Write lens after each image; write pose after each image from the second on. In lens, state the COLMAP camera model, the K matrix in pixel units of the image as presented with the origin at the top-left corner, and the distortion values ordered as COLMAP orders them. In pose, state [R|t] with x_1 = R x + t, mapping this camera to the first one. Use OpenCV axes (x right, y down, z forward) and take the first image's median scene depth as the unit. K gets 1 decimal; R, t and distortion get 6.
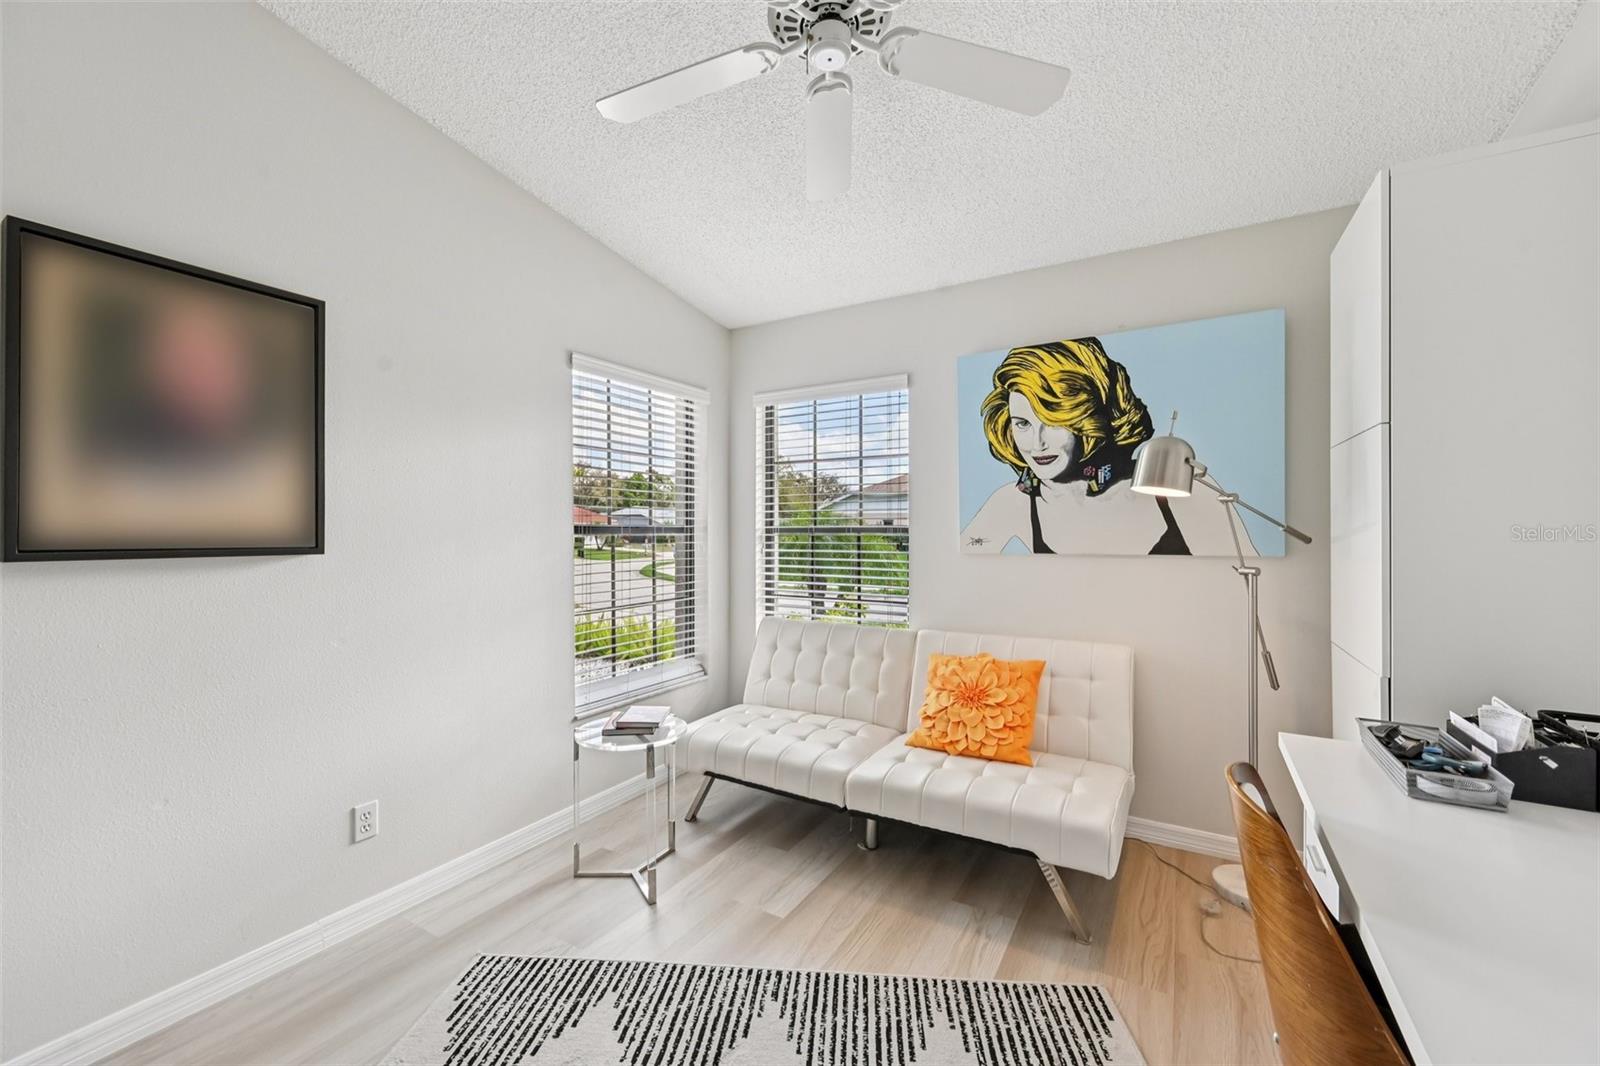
lens RADIAL K [[640.4, 0, 804.2], [0, 640.4, 520.3], [0, 0, 1]] dist [0.001285, 0.000022]
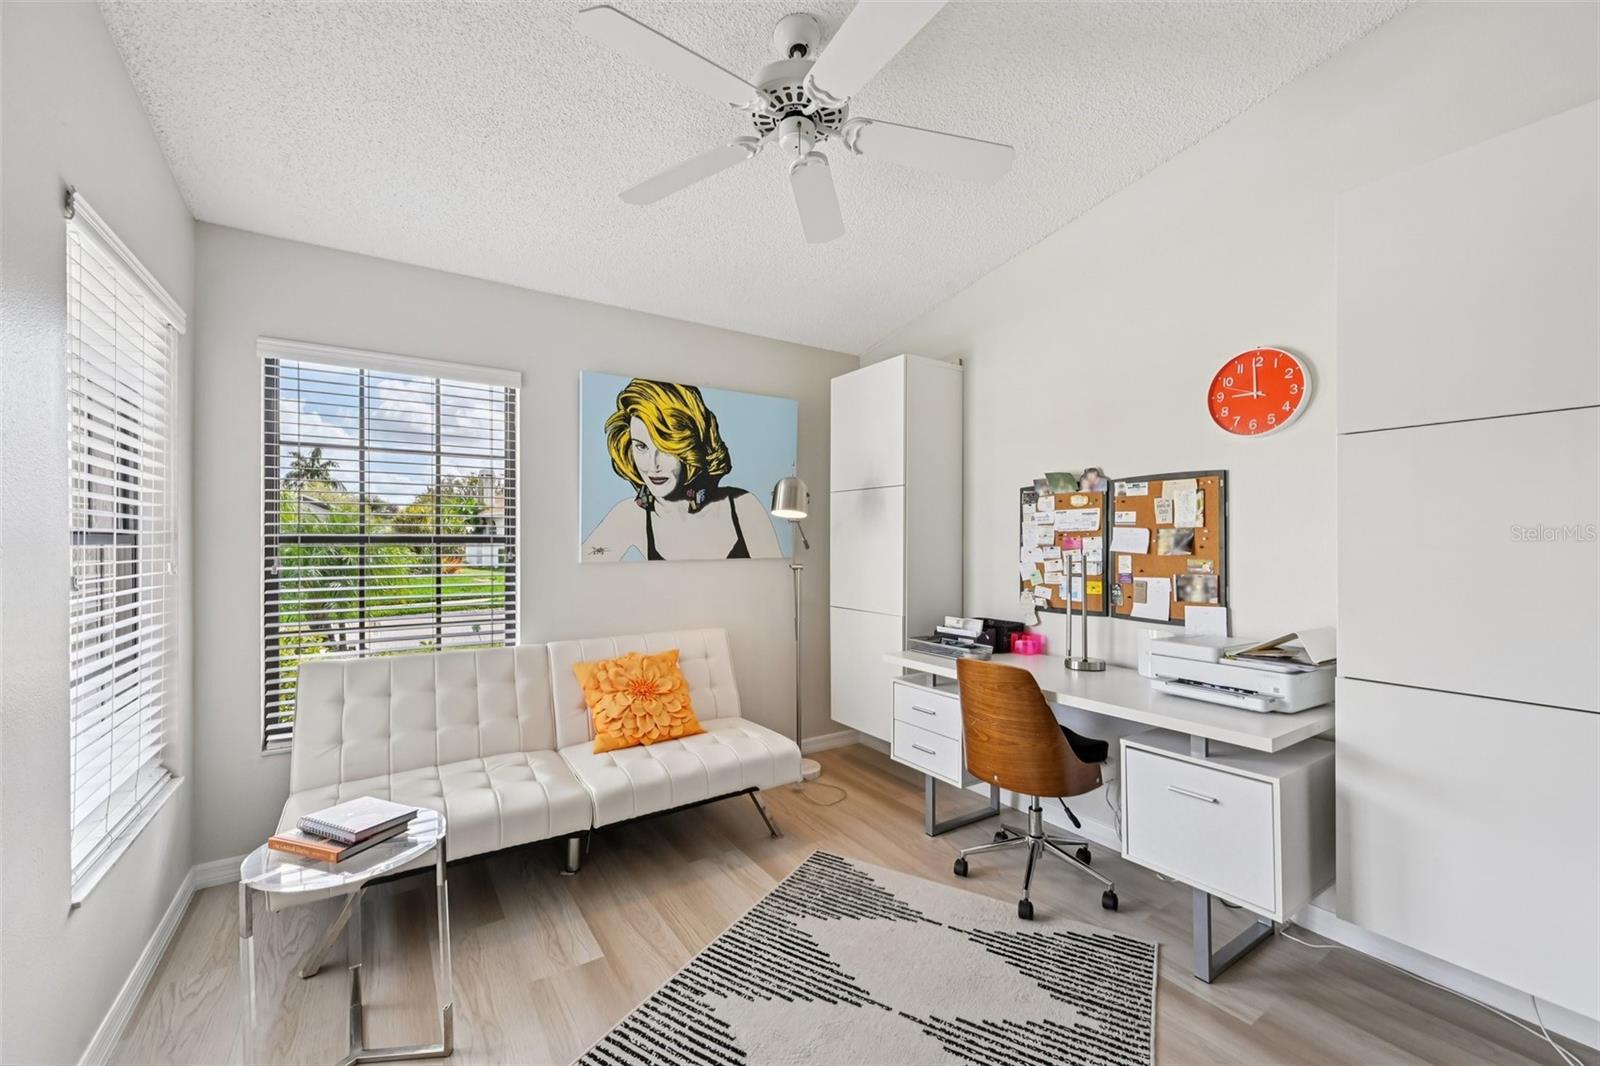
lens RADIAL K [[635.2, 0, 800.0], [0, 635.2, 533.0], [0, 0, 1]] dist [-0.000494, 0.000199]
pose [[0.437915, 0.010730, 0.898953, -0.574275], [-0.016606, 0.999855, -0.003845, 0.002330], [-0.898863, -0.013244, 0.438029, 0.265064]]
